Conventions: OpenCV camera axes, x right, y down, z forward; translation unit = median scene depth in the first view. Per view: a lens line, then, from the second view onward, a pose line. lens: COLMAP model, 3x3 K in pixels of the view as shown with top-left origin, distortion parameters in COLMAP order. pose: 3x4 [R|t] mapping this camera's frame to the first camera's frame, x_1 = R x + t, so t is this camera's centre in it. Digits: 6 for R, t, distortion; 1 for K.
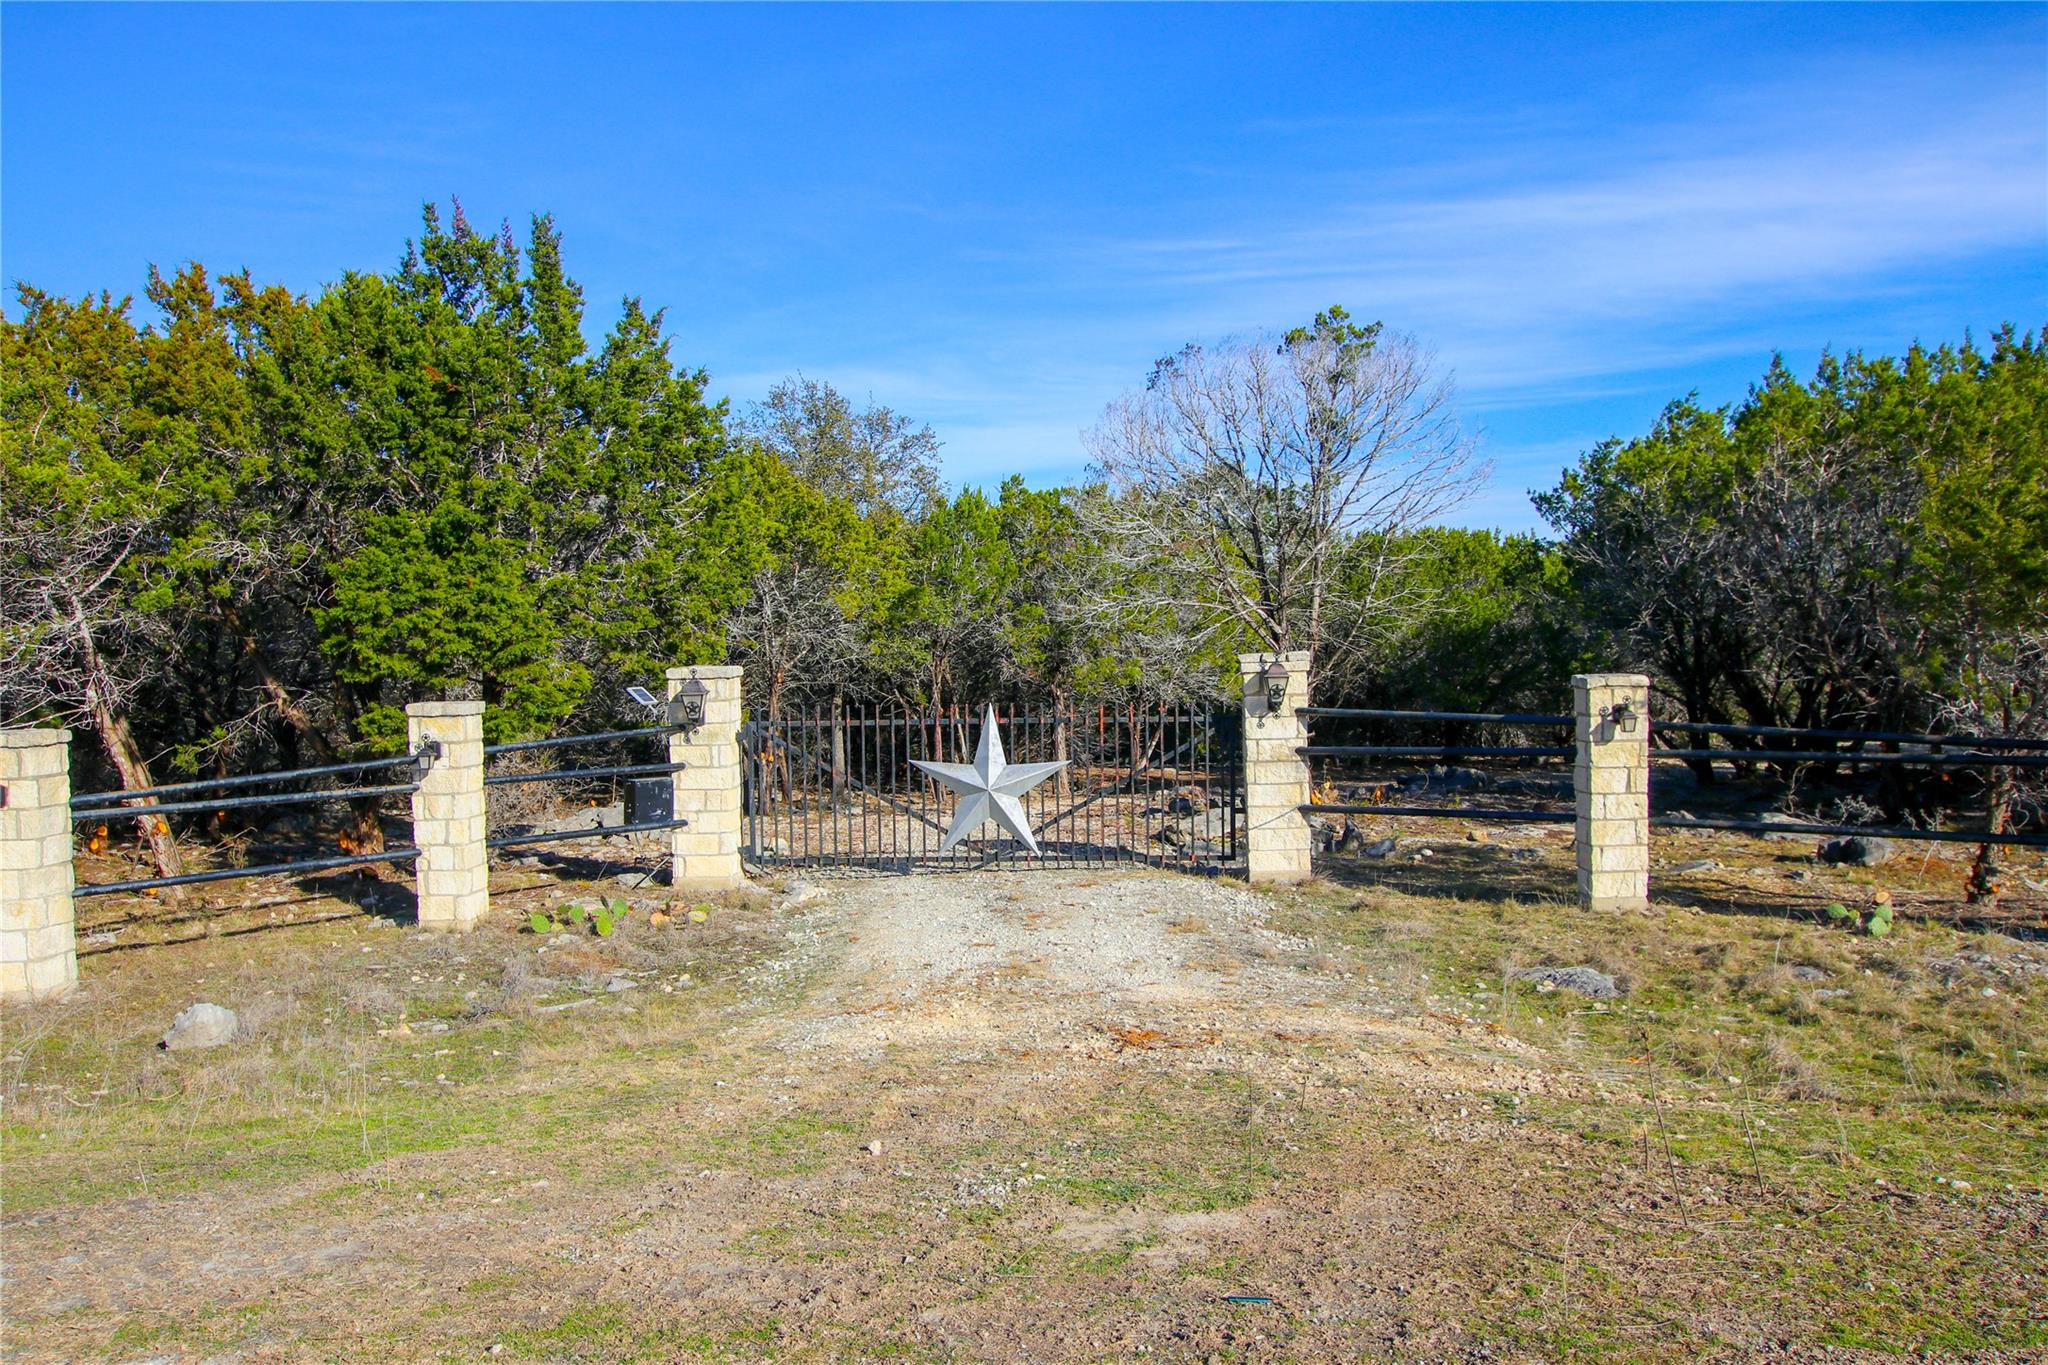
lens RADIAL K [[1602.9, 0, 1024.0], [0, 1602.9, 682.5], [0, 0, 1]] dist [0.003282, 0.001433]
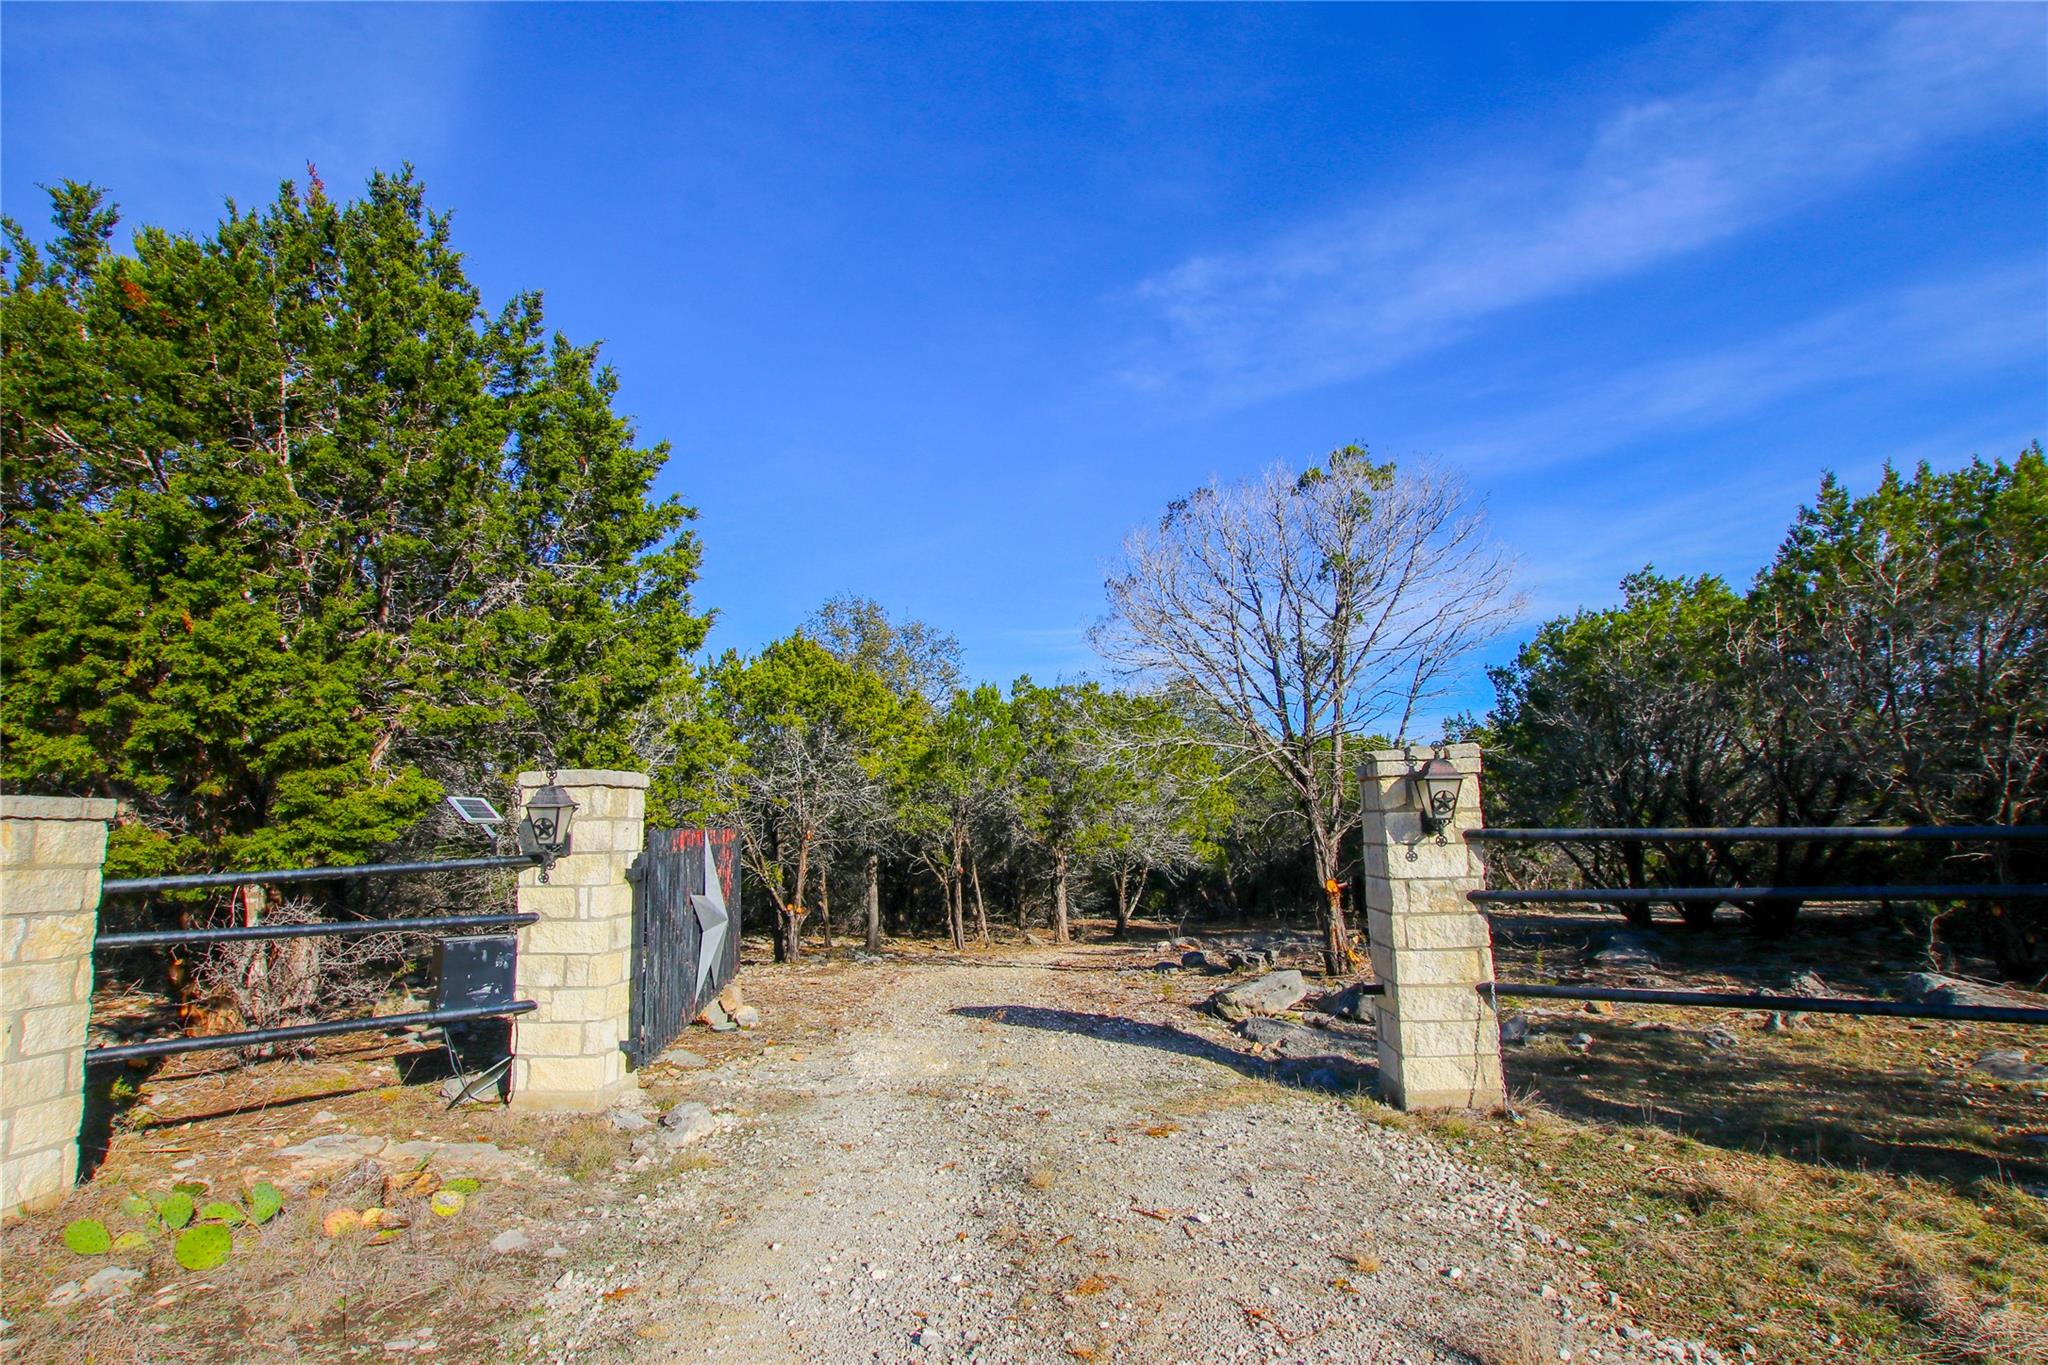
lens RADIAL K [[976.2, 0, 1016.0], [0, 976.2, 704.0], [0, 0, 1]] dist [-0.026782, 0.000505]
pose [[0.999950, 0.000579, -0.009961, -0.005218], [-0.002186, 0.986775, -0.162079, 0.017164], [0.009735, 0.162093, 0.986728, 0.346134]]
